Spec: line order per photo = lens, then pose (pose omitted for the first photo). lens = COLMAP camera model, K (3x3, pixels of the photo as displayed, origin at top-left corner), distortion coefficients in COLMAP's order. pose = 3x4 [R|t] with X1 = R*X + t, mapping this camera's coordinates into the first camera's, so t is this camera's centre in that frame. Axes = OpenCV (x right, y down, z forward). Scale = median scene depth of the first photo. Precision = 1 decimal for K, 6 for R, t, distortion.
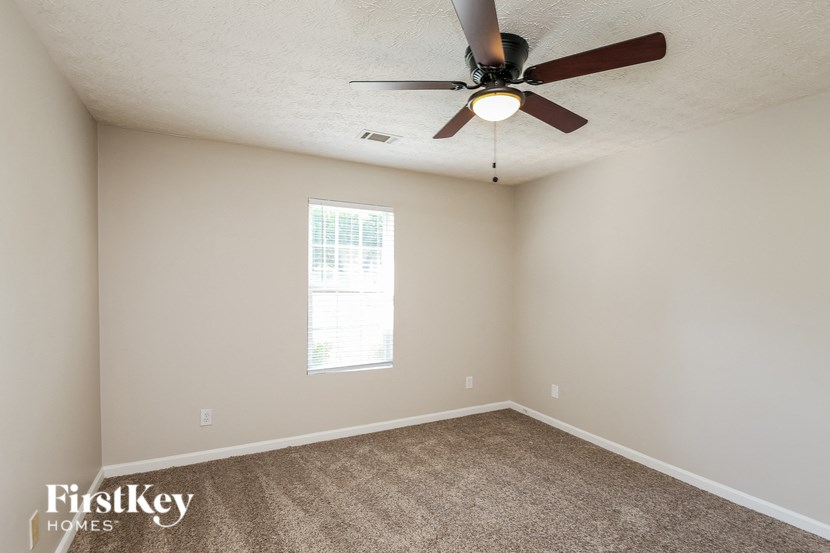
lens RADIAL K [[413.7, 0, 407.2], [0, 413.7, 284.7], [0, 0, 1]] dist [-0.001981, 0.000230]
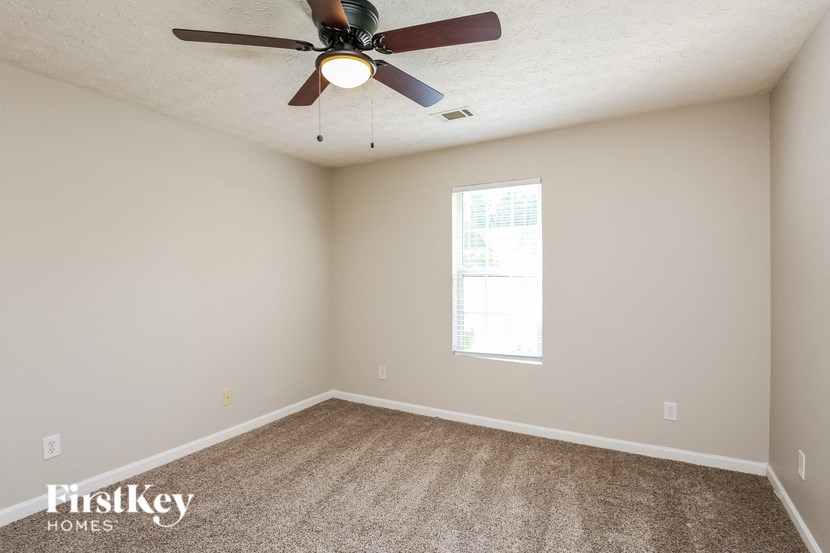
lens RADIAL K [[413.7, 0, 407.2], [0, 413.7, 273.2], [0, 0, 1]] dist [-0.001981, 0.000230]
pose [[0.539899, -0.008496, -0.841687, 0.555446], [0.009095, 0.999950, -0.004259, 0.012396], [0.841681, -0.005355, 0.539949, 0.315927]]
